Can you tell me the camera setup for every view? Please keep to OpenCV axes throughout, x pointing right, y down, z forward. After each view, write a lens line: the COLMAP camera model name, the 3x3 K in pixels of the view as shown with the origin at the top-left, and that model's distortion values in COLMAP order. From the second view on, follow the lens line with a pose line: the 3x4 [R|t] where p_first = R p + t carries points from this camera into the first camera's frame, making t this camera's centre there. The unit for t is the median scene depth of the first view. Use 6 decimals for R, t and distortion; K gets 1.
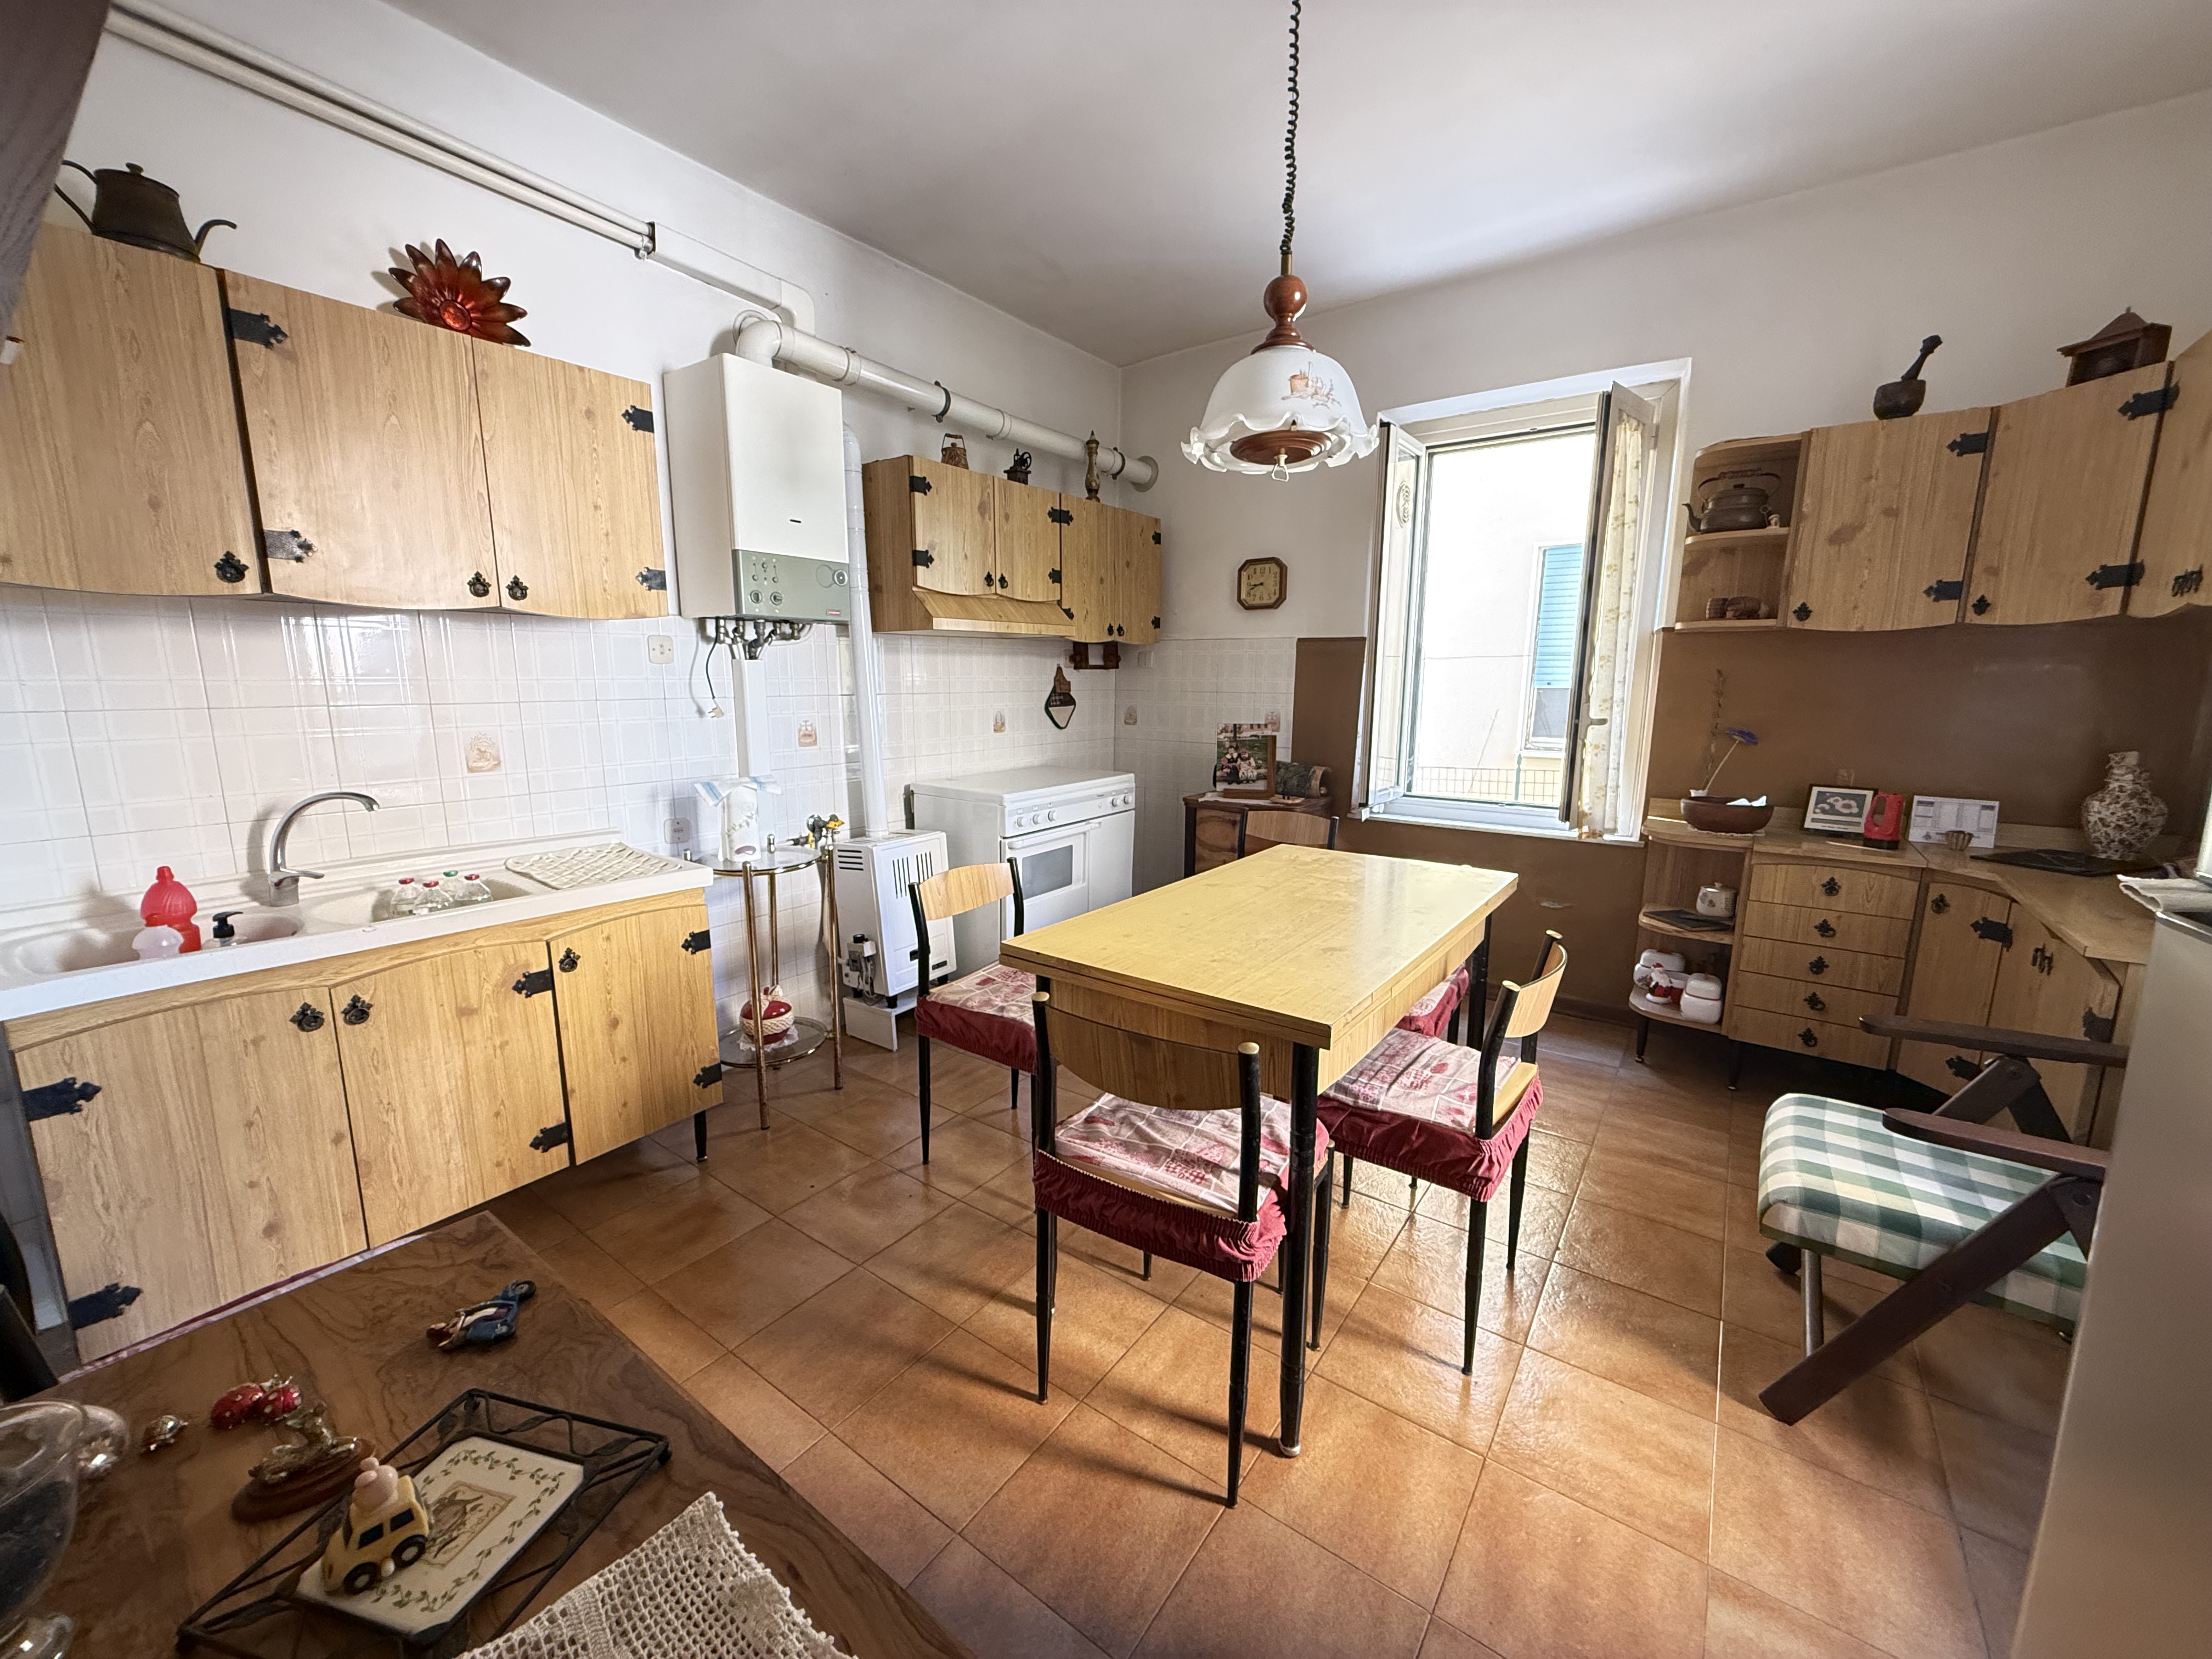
lens RADIAL K [[879.3, 0, 1101.7], [0, 879.3, 829.5], [0, 0, 1]] dist [-0.000327, 0.000156]
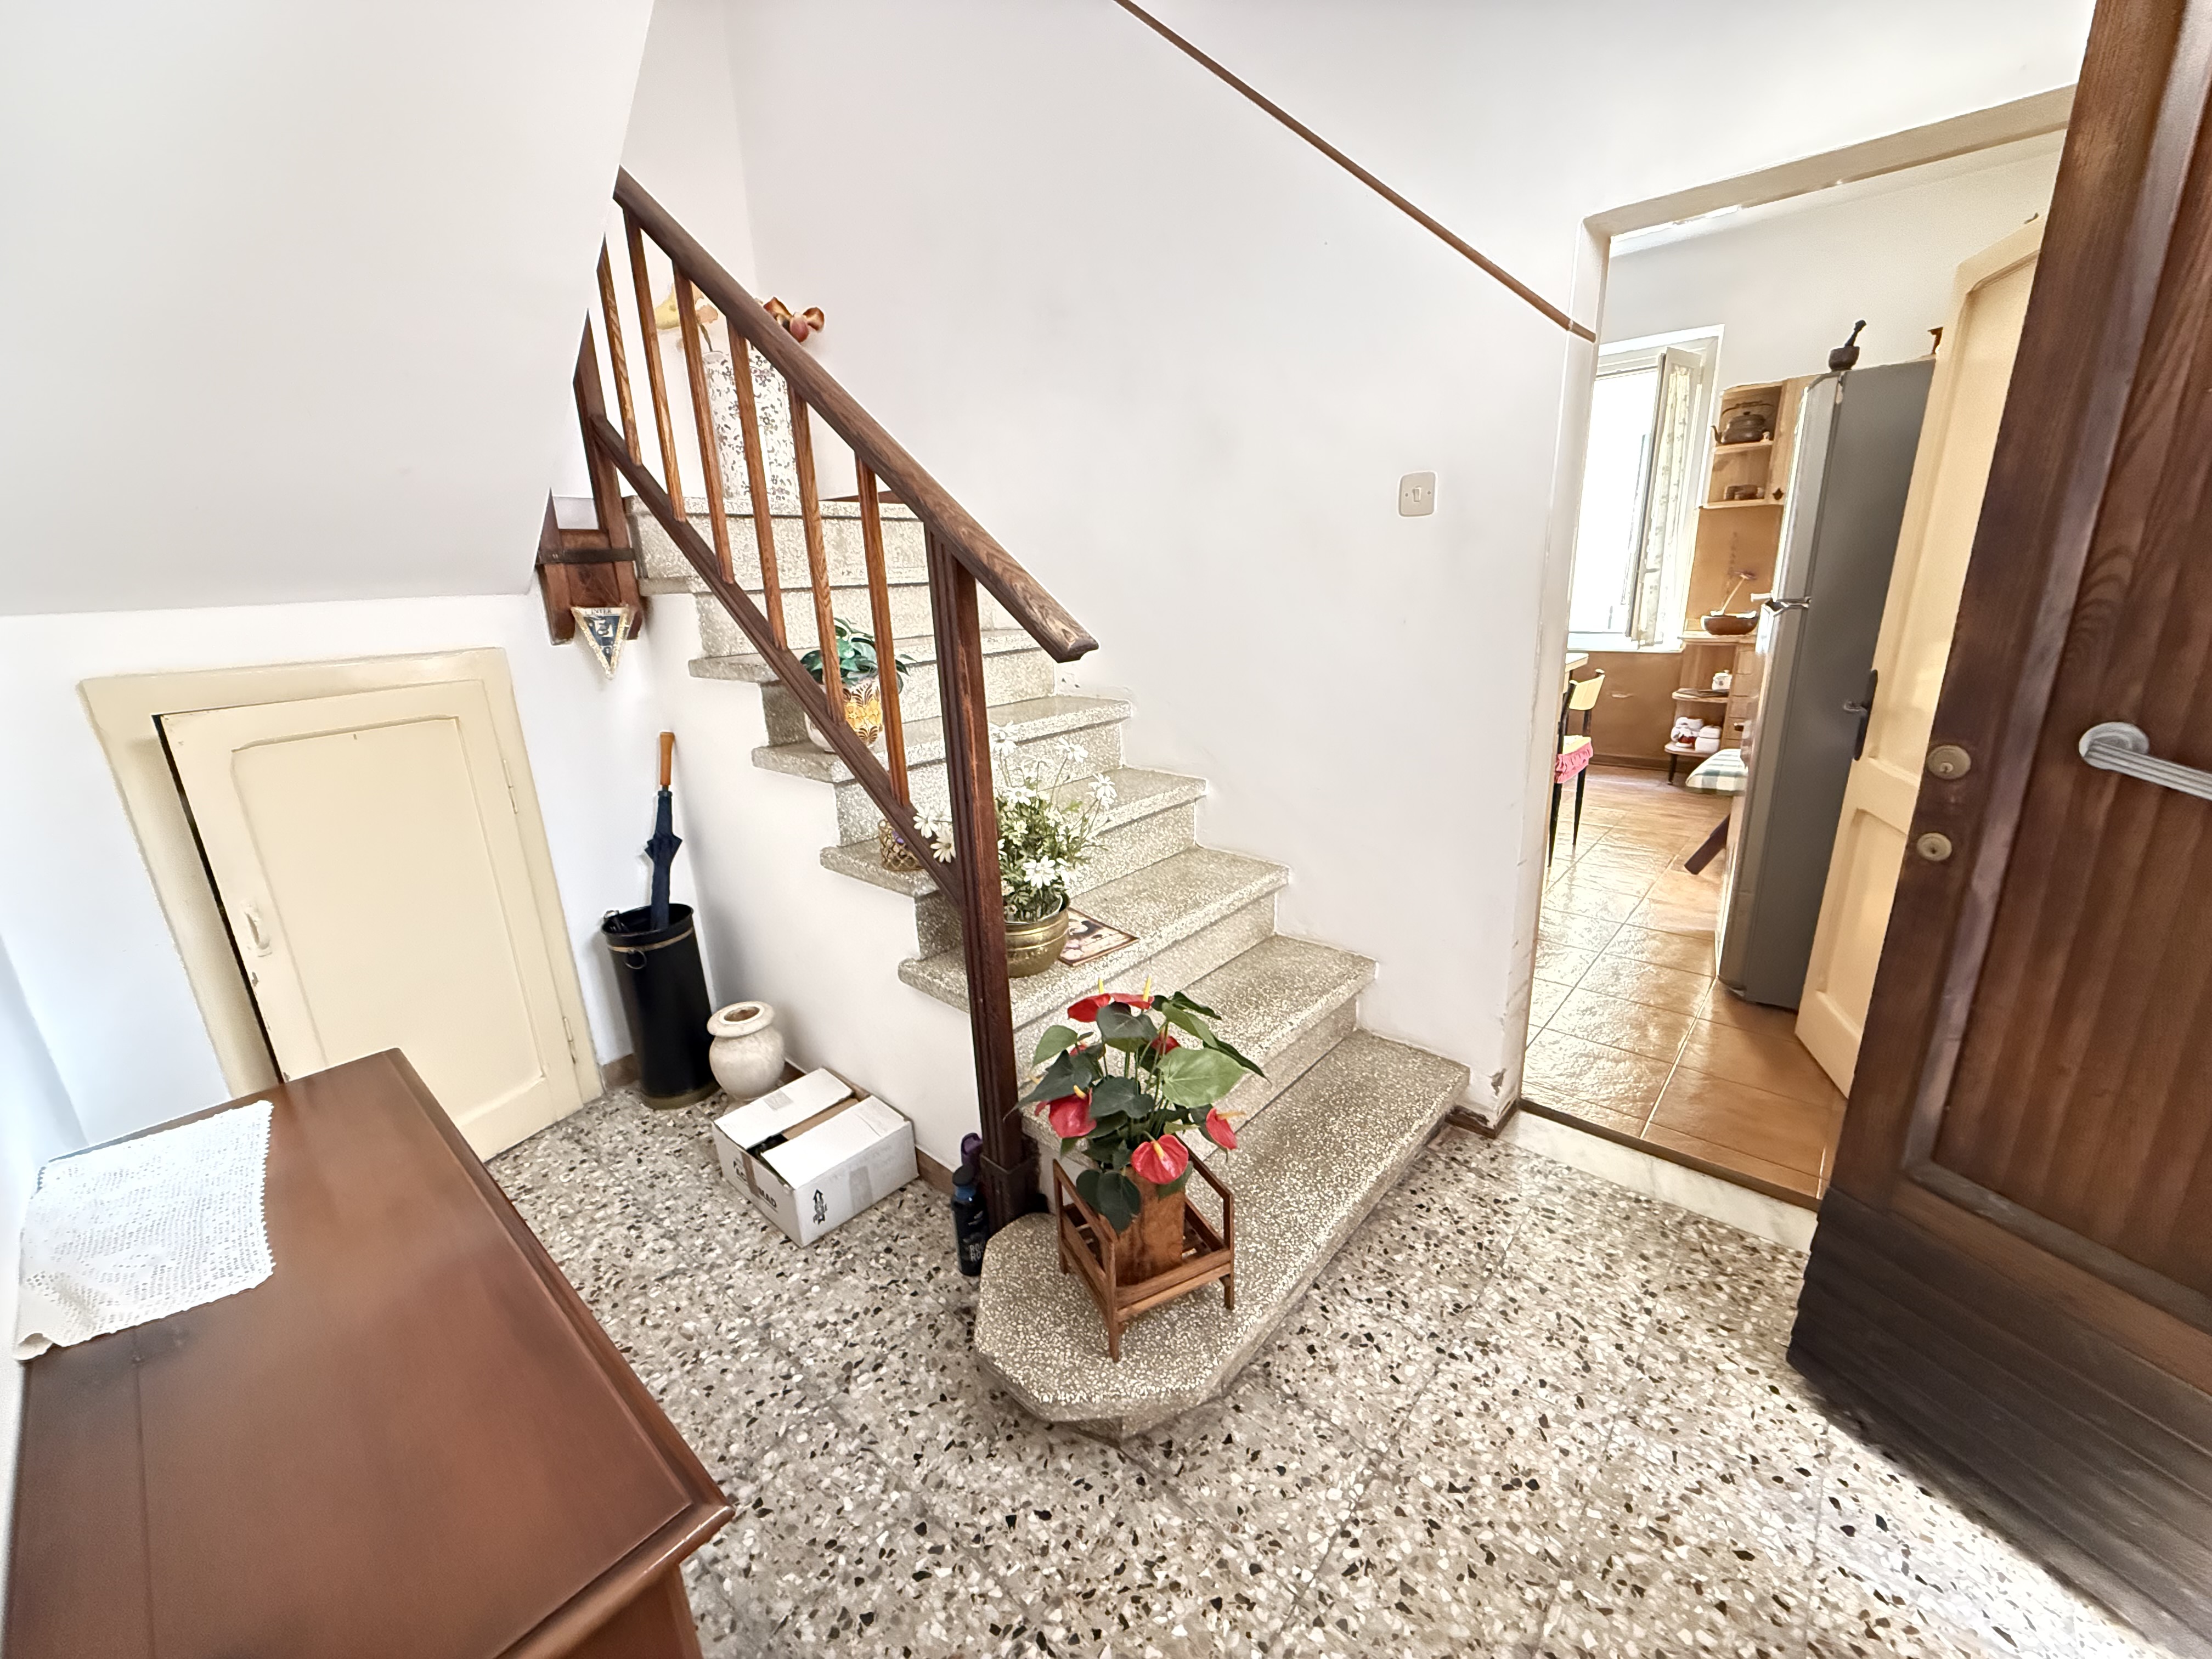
lens RADIAL K [[879.3, 0, 1105.5], [0, 879.3, 828.8], [0, 0, 1]] dist [-0.000327, 0.000156]
pose [[0.994713, -0.019861, -0.100760, -0.375464], [0.031473, 0.992867, 0.114997, 0.180525], [0.097757, -0.117560, 0.988243, -1.020090]]
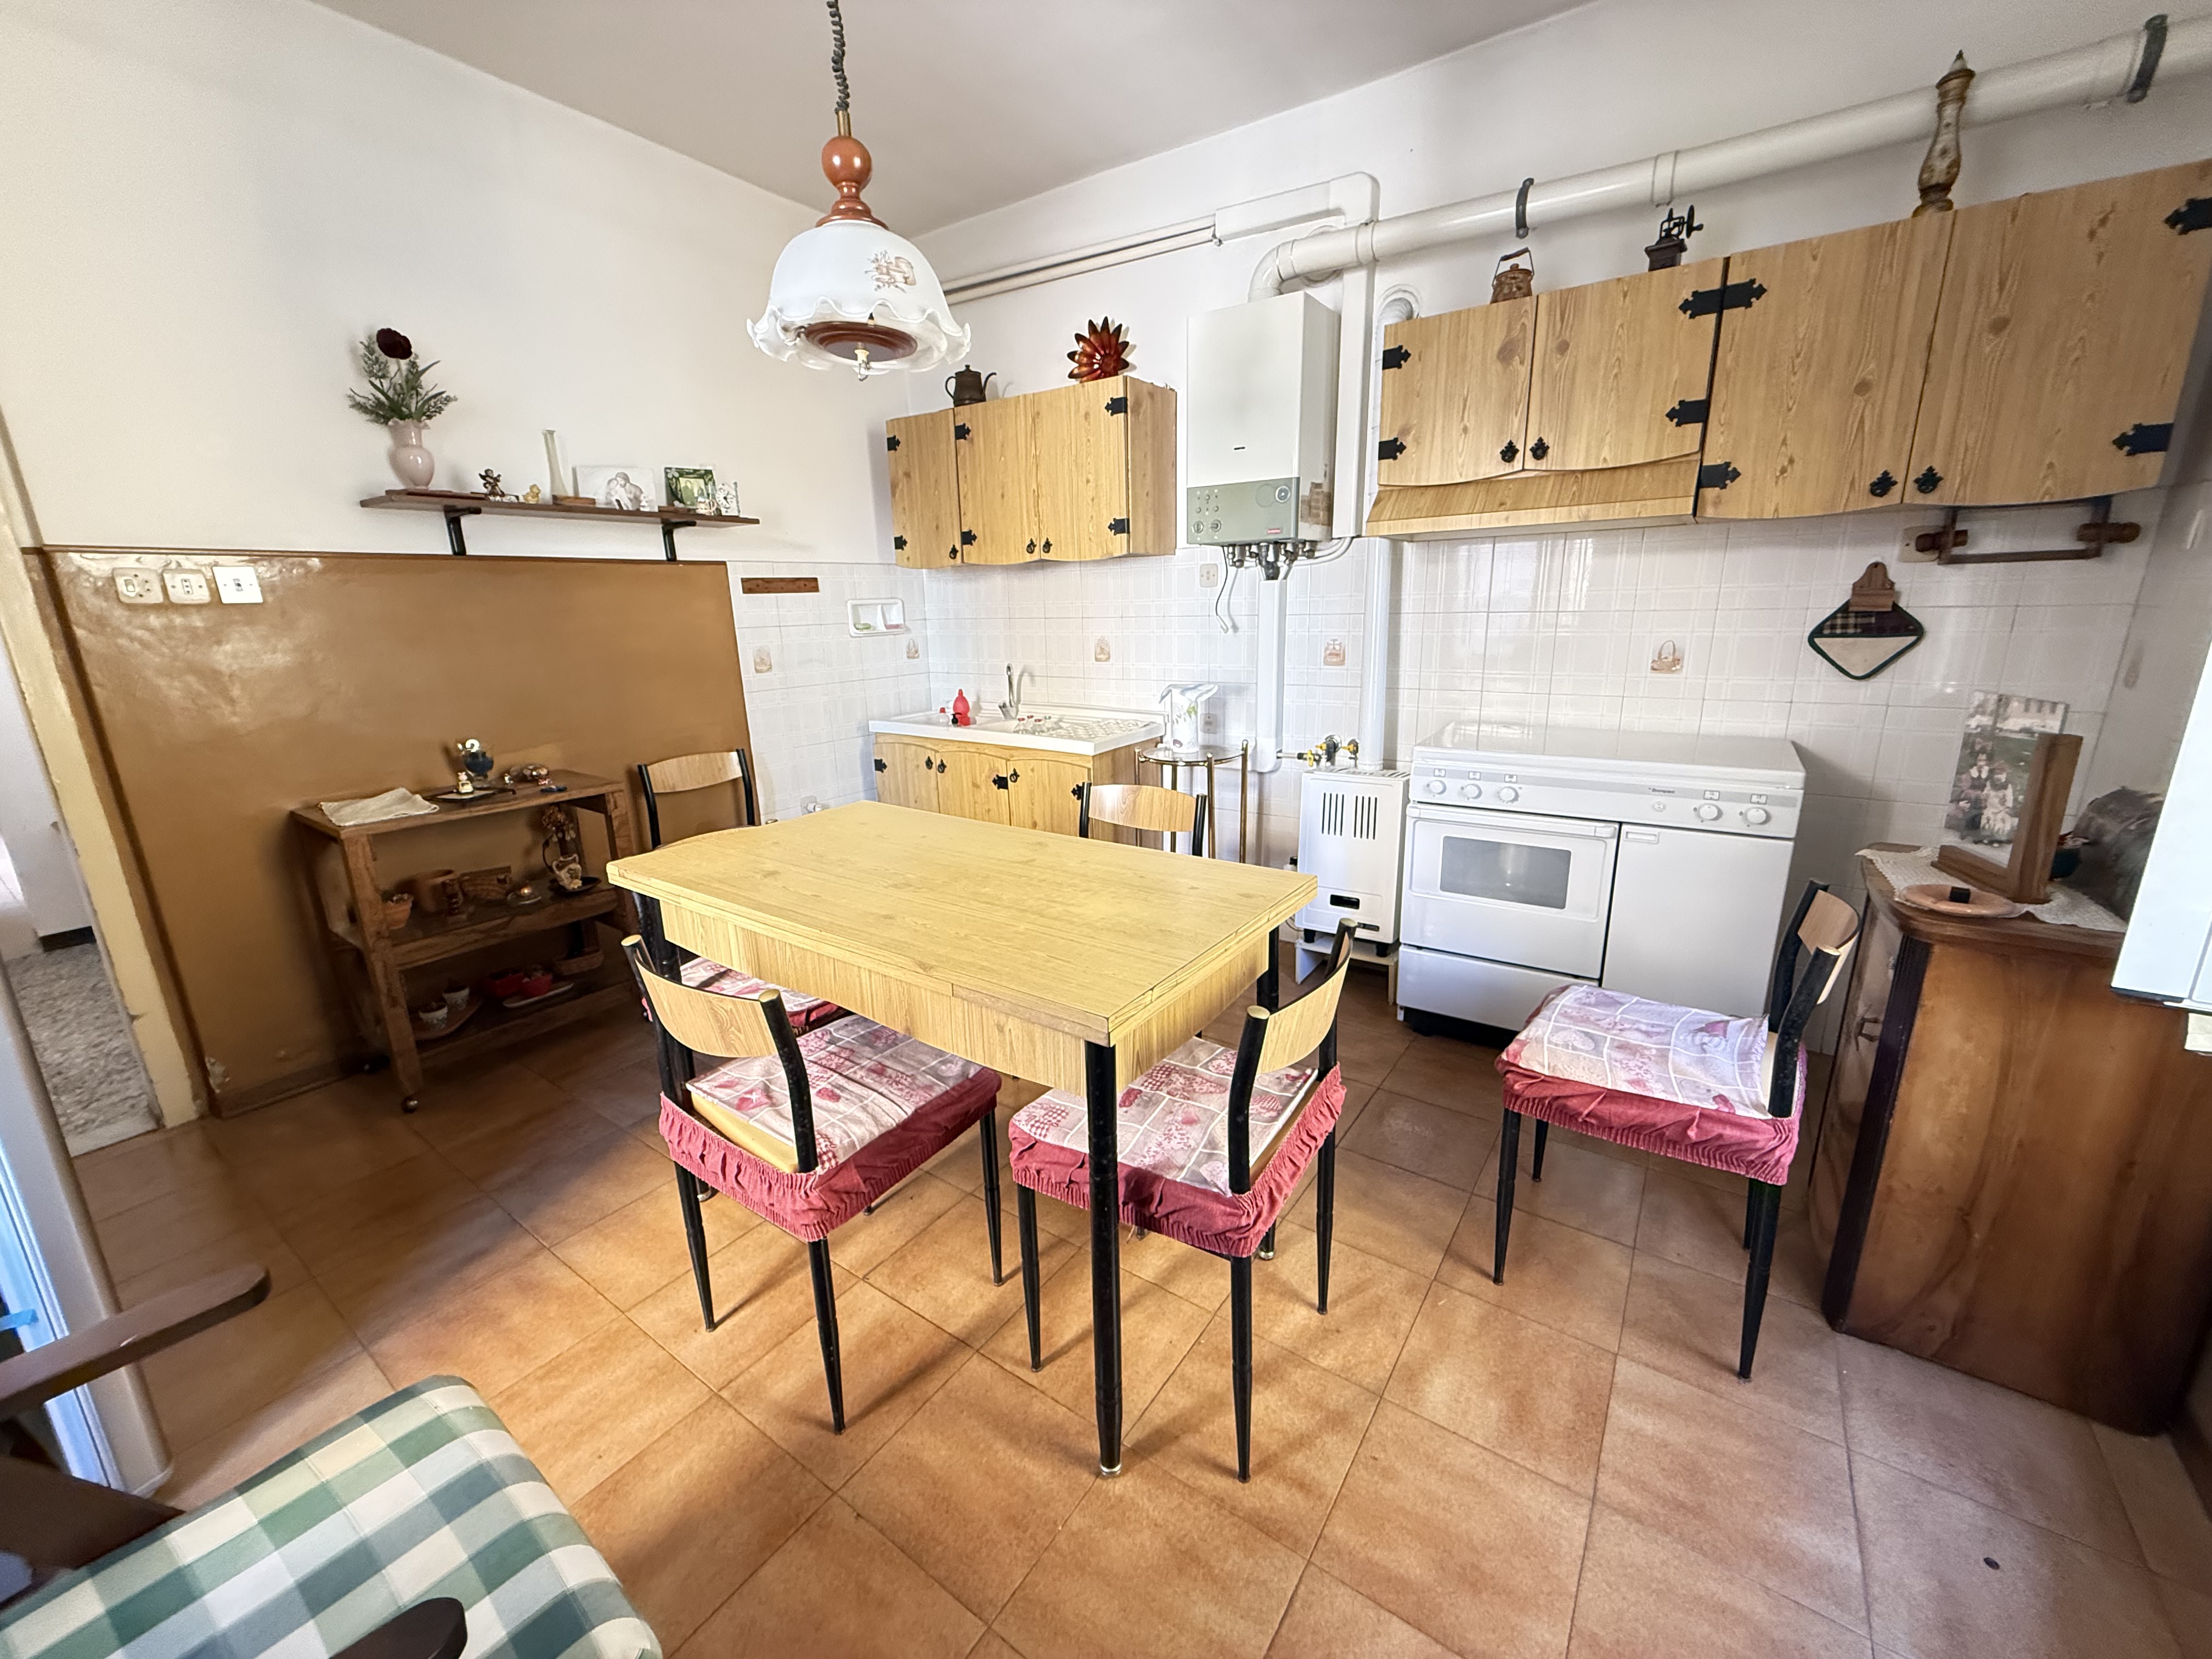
lens RADIAL K [[879.3, 0, 1102.3], [0, 879.3, 829.5], [0, 0, 1]] dist [-0.000327, 0.000156]
pose [[0.015855, 0.247856, -0.968667, 0.964881], [-0.150061, 0.958406, 0.242774, -0.170345], [0.988550, 0.141510, 0.052389, 1.019761]]
